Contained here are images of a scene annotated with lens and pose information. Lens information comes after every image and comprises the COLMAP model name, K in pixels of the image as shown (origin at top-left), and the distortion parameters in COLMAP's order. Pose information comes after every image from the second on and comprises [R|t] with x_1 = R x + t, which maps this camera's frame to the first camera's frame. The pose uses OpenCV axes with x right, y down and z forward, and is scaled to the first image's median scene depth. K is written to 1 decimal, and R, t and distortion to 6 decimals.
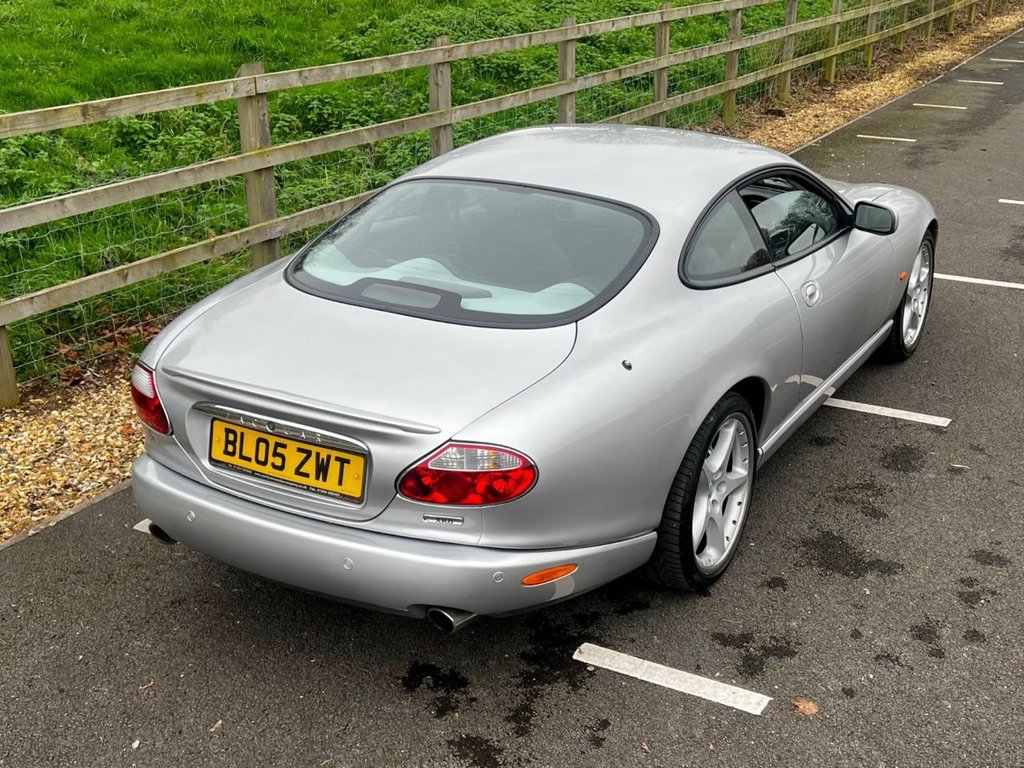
lens RADIAL K [[1115.4, 0, 544.6], [0, 1115.4, 405.8], [0, 0, 1]] dist [0.042644, -0.039494]
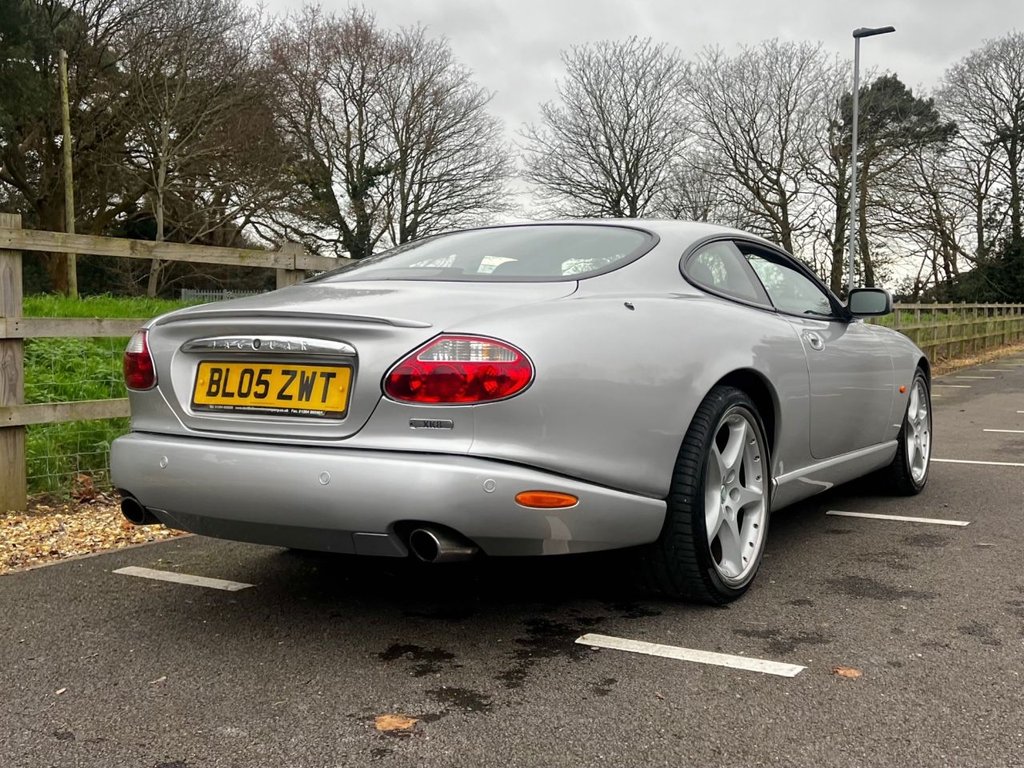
lens RADIAL K [[1022.2, 0, 540.7], [0, 1022.2, 388.5], [0, 0, 1]] dist [0.022664, -0.020981]
pose [[0.999756, 0.002135, -0.021968, 0.016457], [-0.009567, 0.938862, -0.344161, 0.335854], [0.019890, 0.344288, 0.938654, 0.187043]]
